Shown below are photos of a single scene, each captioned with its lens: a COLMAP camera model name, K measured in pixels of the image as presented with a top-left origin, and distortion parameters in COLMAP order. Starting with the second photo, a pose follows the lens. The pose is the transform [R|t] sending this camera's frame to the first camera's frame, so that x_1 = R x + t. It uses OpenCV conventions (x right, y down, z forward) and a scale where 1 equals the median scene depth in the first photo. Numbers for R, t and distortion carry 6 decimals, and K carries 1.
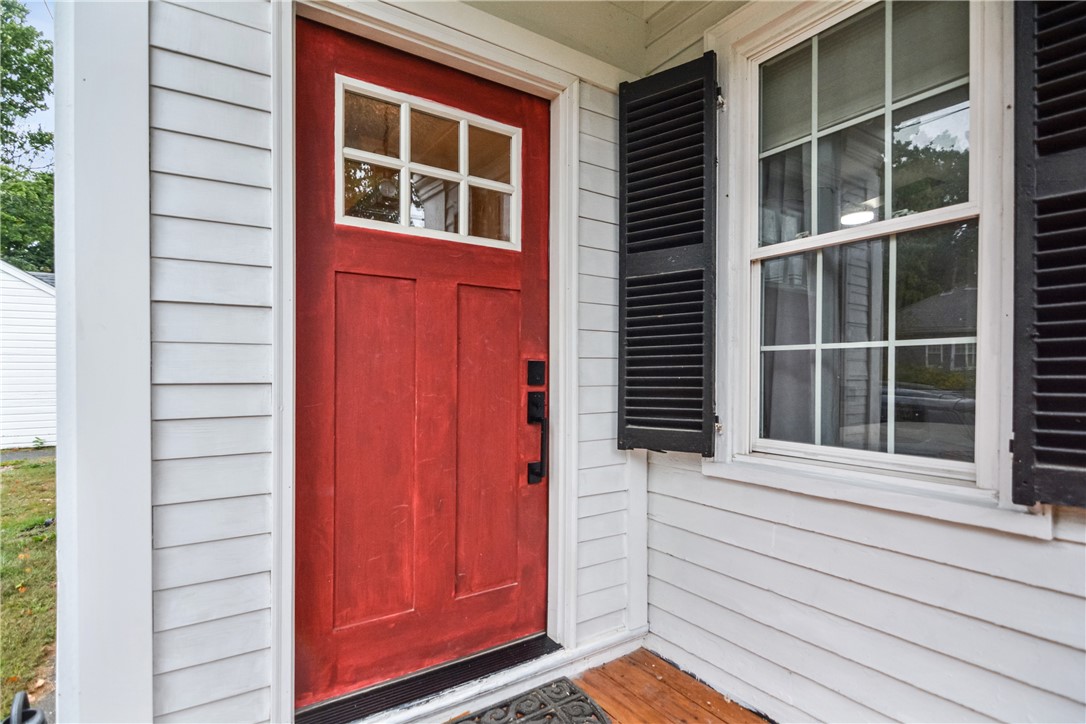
lens RADIAL K [[527.1, 0, 544.2], [0, 527.1, 369.3], [0, 0, 1]] dist [-0.004899, -0.000983]
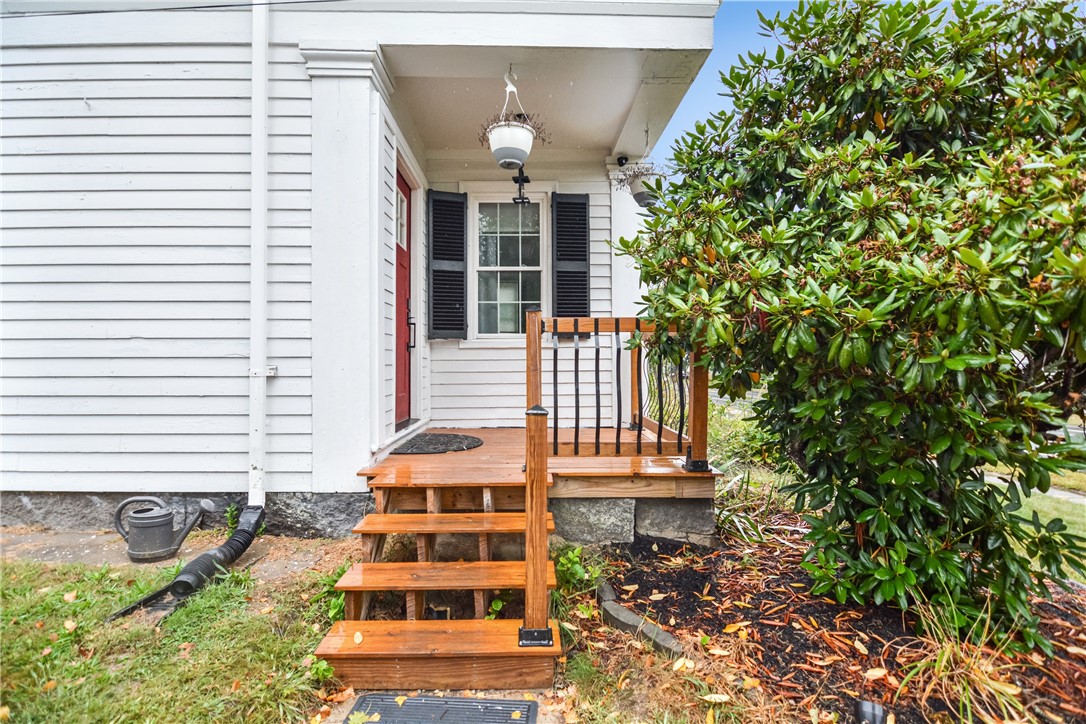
lens RADIAL K [[527.1, 0, 536.1], [0, 527.1, 360.8], [0, 0, 1]] dist [-0.004899, -0.000983]
pose [[0.530773, 0.000741, 0.847514, -1.803535], [-0.001266, 0.999999, -0.000082, 0.273458], [-0.847513, -0.001030, 0.530774, -0.756564]]
